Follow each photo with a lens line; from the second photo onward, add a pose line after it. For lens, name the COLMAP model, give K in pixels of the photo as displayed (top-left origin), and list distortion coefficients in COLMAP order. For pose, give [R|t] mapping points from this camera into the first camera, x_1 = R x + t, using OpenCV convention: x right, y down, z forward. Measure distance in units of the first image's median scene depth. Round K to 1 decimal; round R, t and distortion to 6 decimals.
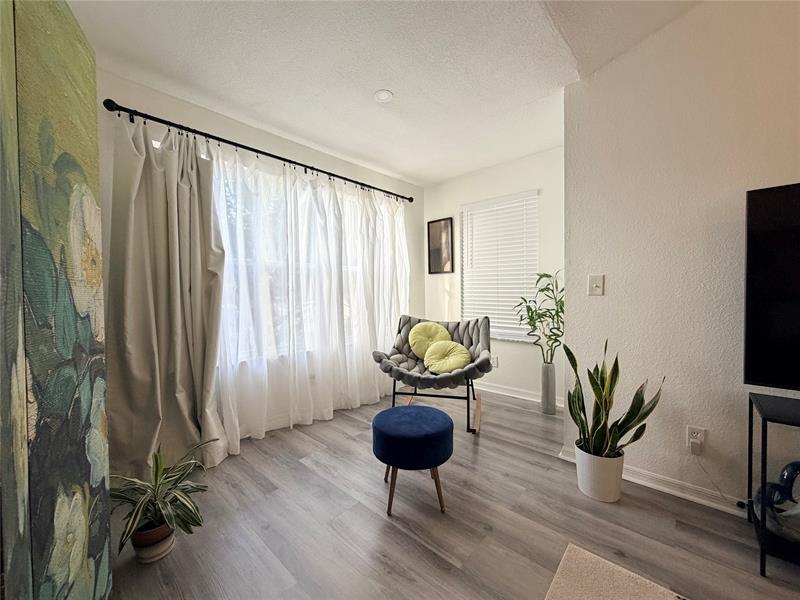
lens RADIAL K [[316.4, 0, 398.9], [0, 316.4, 298.5], [0, 0, 1]] dist [0.002036, 0.000841]
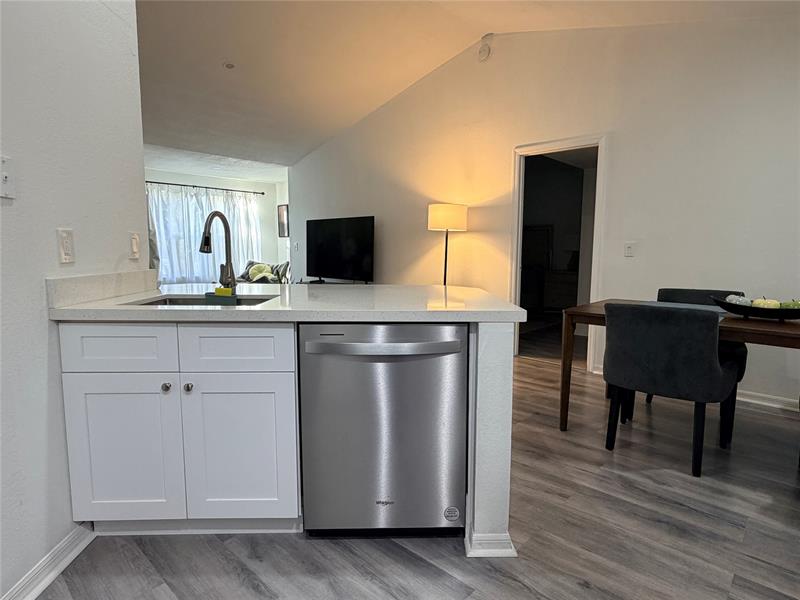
lens RADIAL K [[443.1, 0, 403.0], [0, 443.1, 299.3], [0, 0, 1]] dist [-0.001187, -0.000301]
pose [[0.999906, 0.013490, 0.002313, 1.472695], [-0.013650, 0.995309, 0.095775, 0.028364], [-0.001010, -0.095797, 0.995400, -2.654783]]
